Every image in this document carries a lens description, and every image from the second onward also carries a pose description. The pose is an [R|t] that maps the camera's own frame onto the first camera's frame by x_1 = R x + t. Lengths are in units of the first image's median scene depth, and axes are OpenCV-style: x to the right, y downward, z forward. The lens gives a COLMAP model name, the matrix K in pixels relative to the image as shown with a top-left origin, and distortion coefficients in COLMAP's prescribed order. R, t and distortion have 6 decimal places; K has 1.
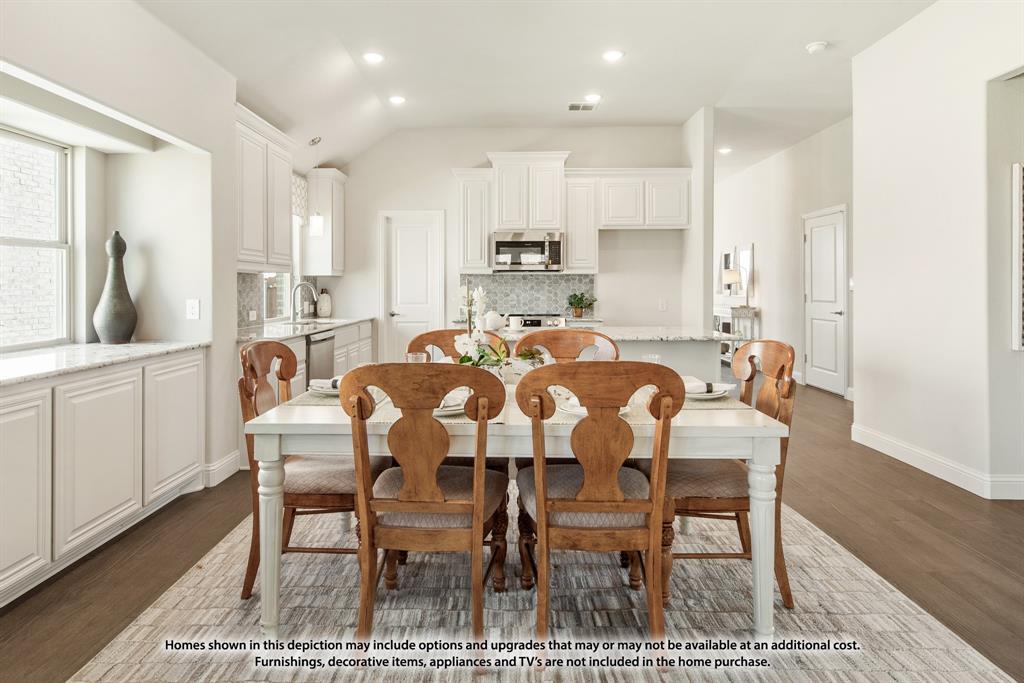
lens RADIAL K [[570.7, 0, 502.6], [0, 570.7, 284.5], [0, 0, 1]] dist [0.017131, -0.001001]
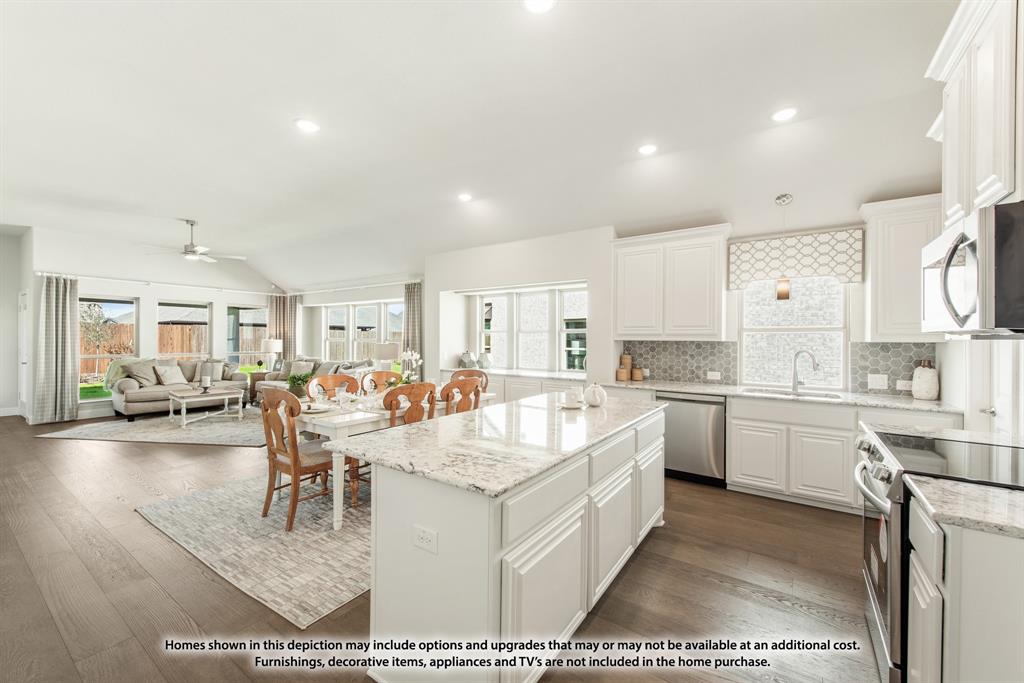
lens RADIAL K [[403.6, 0, 513.0], [0, 403.6, 340.5], [0, 0, 1]] dist [0.012167, -0.002987]
pose [[-0.556874, 0.001582, -0.830596, 0.429095], [-0.002292, 0.999991, 0.003441, -0.018927], [0.830594, 0.003820, -0.556866, 0.906225]]
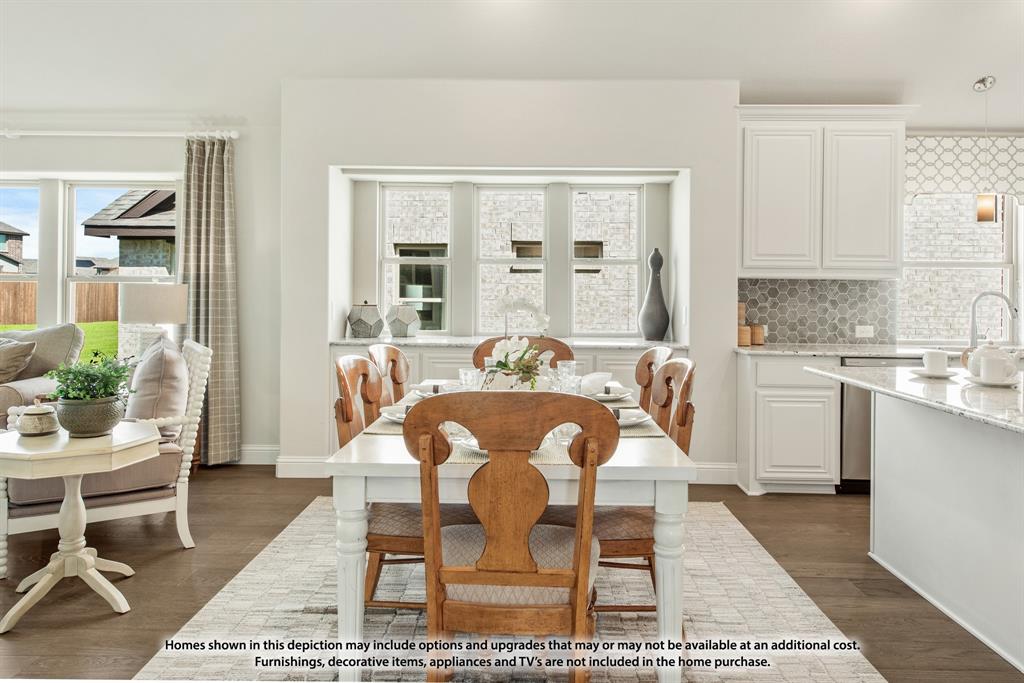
lens RADIAL K [[711.6, 0, 515.3], [0, 711.6, 291.8], [0, 0, 1]] dist [0.025339, -0.021032]
pose [[-0.005006, 0.002119, -0.999985, 0.478786], [-0.006467, 0.999977, 0.002151, -0.001238], [0.999967, 0.006478, -0.004992, 0.403672]]
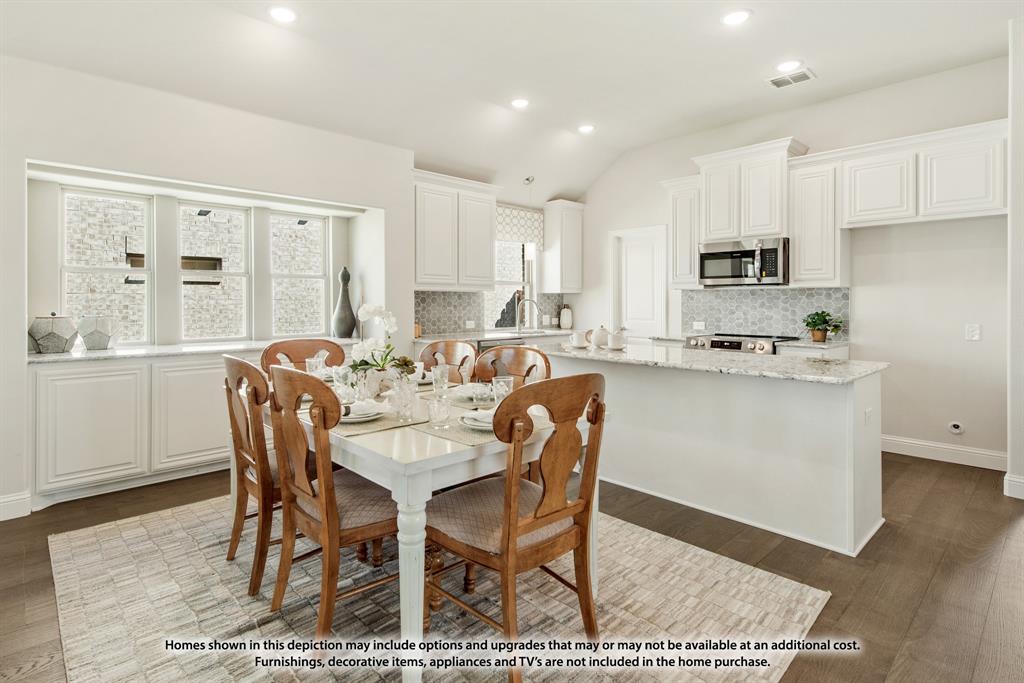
lens RADIAL K [[518.9, 0, 483.7], [0, 518.9, 300.3], [0, 0, 1]] dist [0.017949, -0.008408]
pose [[0.679729, 0.000182, -0.733464, 0.364222], [0.000148, 1.000000, 0.000385, -0.000944], [0.733464, -0.000370, 0.679729, 0.175052]]
